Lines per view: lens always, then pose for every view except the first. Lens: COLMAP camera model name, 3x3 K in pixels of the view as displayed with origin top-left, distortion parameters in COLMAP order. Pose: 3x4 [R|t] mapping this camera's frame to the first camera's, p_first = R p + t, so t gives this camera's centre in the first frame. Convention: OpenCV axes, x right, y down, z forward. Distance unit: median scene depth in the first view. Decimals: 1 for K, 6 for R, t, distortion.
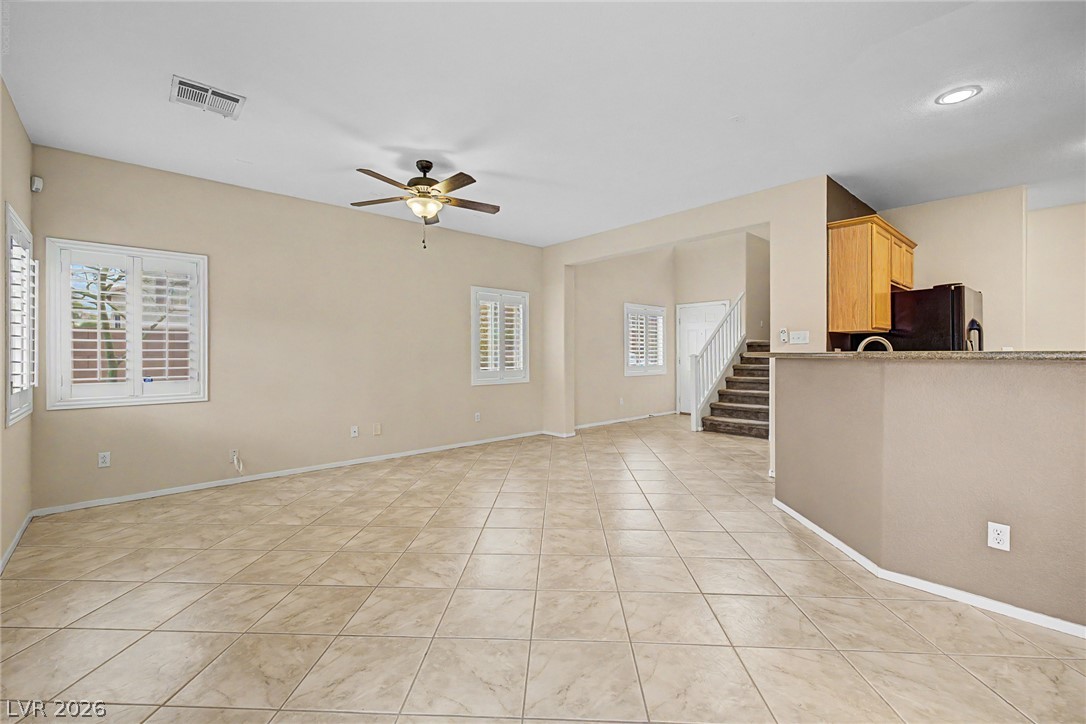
lens RADIAL K [[453.6, 0, 543.0], [0, 453.6, 362.0], [0, 0, 1]] dist [0.001904, -0.000010]
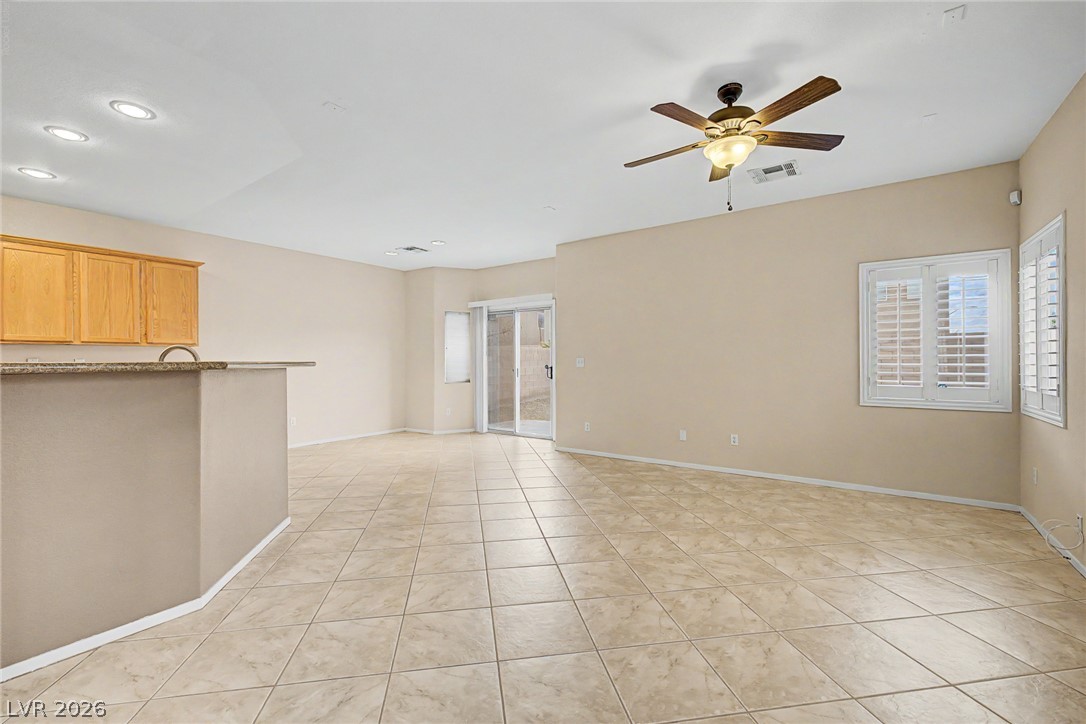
lens RADIAL K [[453.6, 0, 543.0], [0, 453.6, 362.0], [0, 0, 1]] dist [0.001904, -0.000010]
pose [[-0.978803, 0.006683, -0.204693, 0.206933], [0.004792, 0.999941, 0.009735, -0.028621], [0.204746, 0.008548, -0.978778, 2.004898]]
